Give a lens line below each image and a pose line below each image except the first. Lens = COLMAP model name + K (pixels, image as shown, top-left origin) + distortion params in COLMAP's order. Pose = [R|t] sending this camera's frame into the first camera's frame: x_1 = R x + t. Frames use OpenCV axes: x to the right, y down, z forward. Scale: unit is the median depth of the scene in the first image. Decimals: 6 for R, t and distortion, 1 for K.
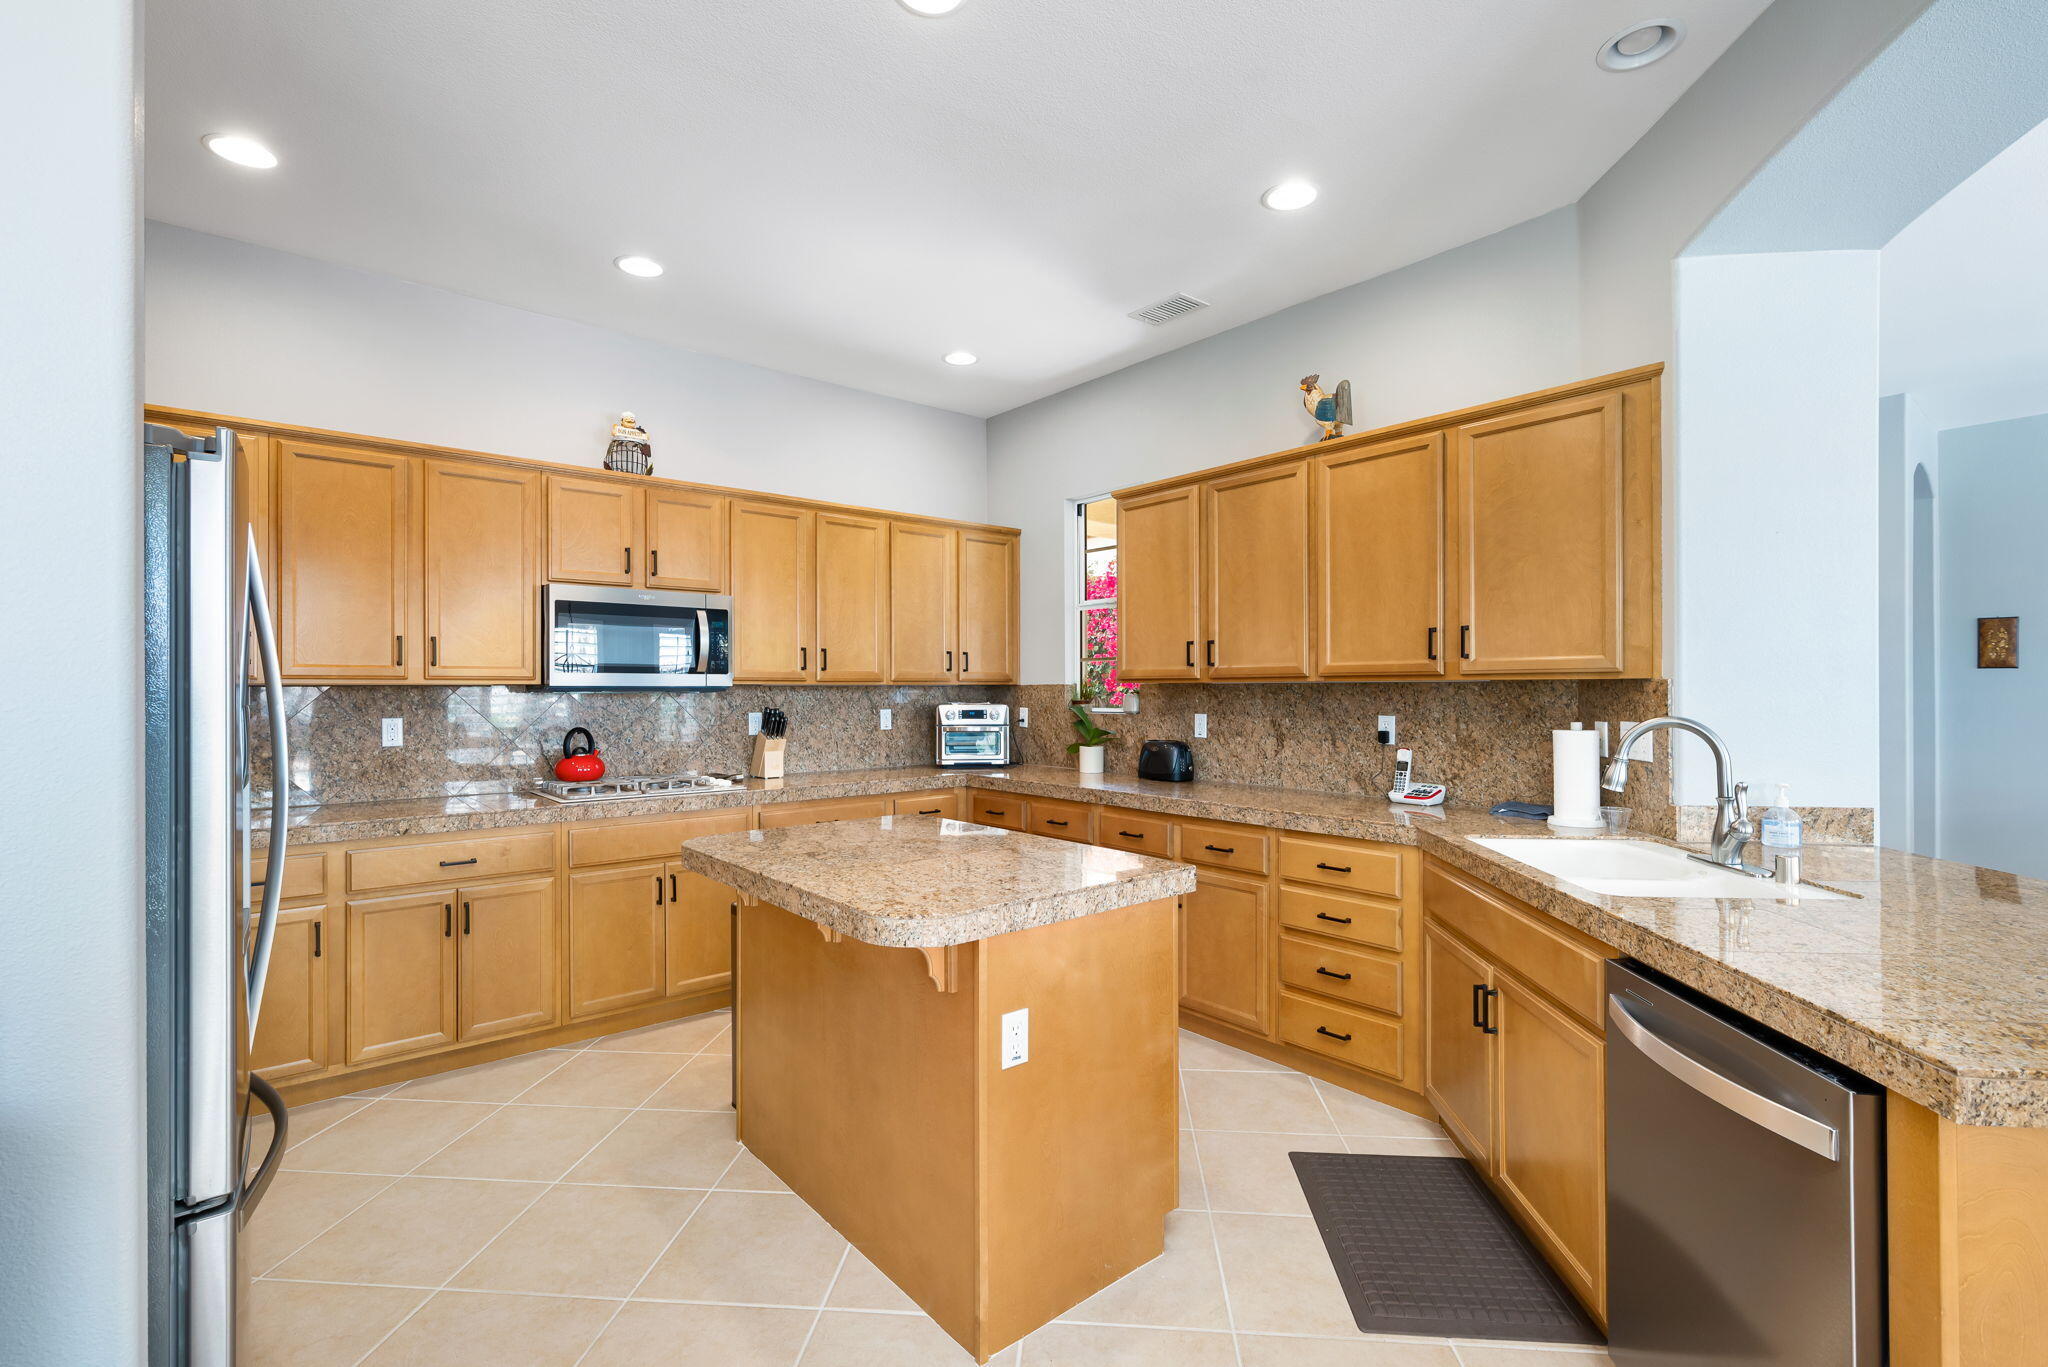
lens RADIAL K [[909.8, 0, 1027.3], [0, 909.8, 682.5], [0, 0, 1]] dist [-0.000210, 0.000027]
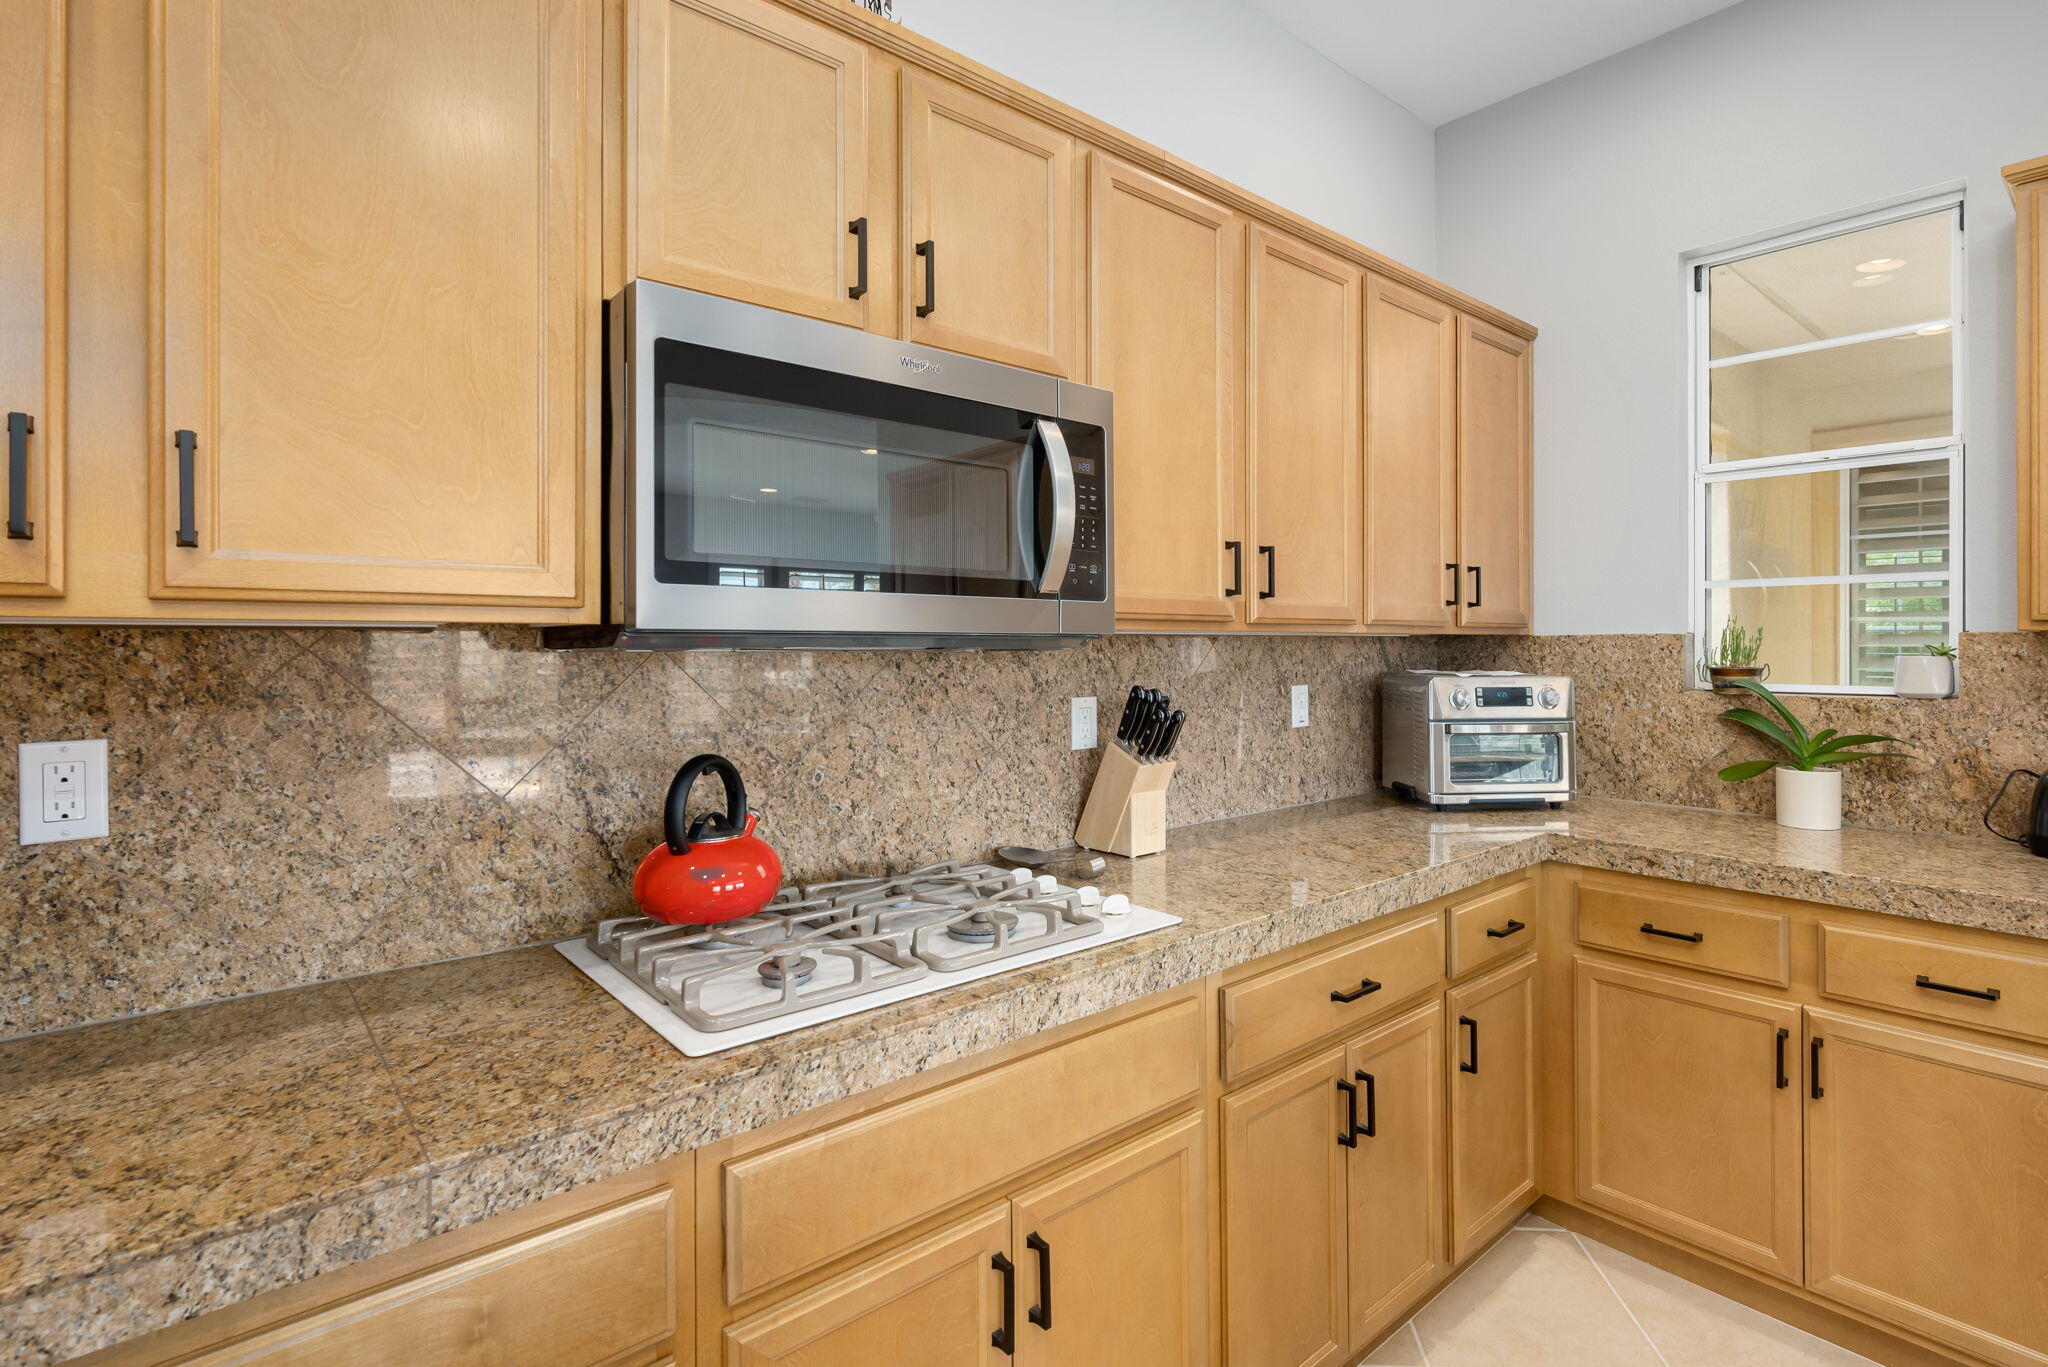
lens RADIAL K [[830.4, 0, 1027.7], [0, 830.4, 641.4], [0, 0, 1]] dist [-0.001605, 0.000020]
pose [[0.997966, 0.002977, 0.063678, -0.370016], [-0.003307, 0.999982, 0.005073, 0.005207], [-0.063662, -0.005274, 0.997958, 0.644887]]
